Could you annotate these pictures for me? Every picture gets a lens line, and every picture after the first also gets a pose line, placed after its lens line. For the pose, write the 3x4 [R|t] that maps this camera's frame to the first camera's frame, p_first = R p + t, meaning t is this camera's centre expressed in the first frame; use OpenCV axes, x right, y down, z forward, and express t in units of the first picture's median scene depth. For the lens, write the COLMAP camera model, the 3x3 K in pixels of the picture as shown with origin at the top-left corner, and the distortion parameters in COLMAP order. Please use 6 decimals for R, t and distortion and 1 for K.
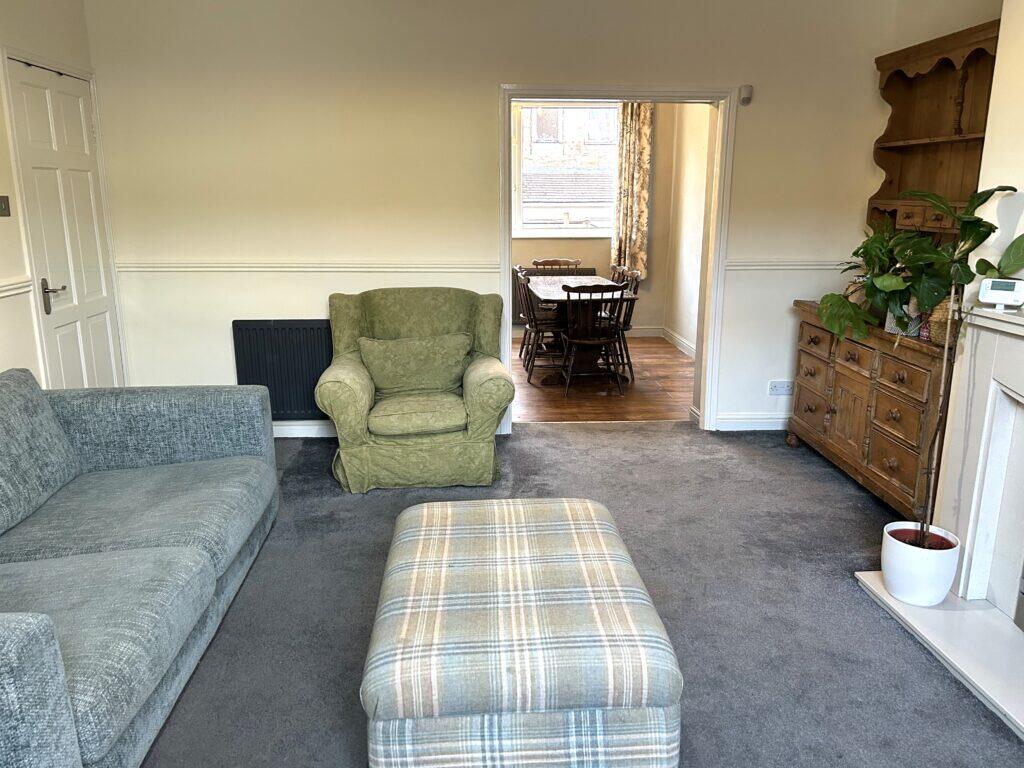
lens RADIAL K [[783.5, 0, 514.4], [0, 783.5, 380.1], [0, 0, 1]] dist [0.077283, -0.000202]
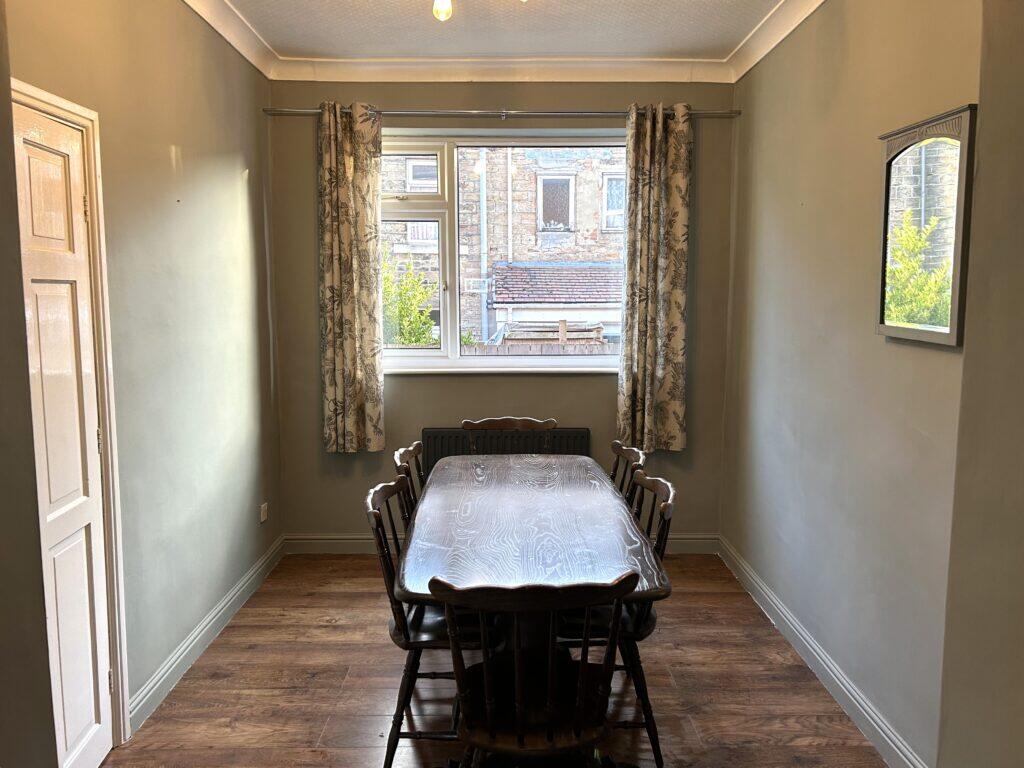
lens RADIAL K [[783.5, 0, 511.1], [0, 783.5, 383.6], [0, 0, 1]] dist [0.077283, -0.000202]
pose [[0.998948, 0.005134, -0.045579, 0.075565], [-0.010284, 0.993487, -0.113483, -0.114010], [0.044700, 0.113832, 0.992494, 0.466687]]
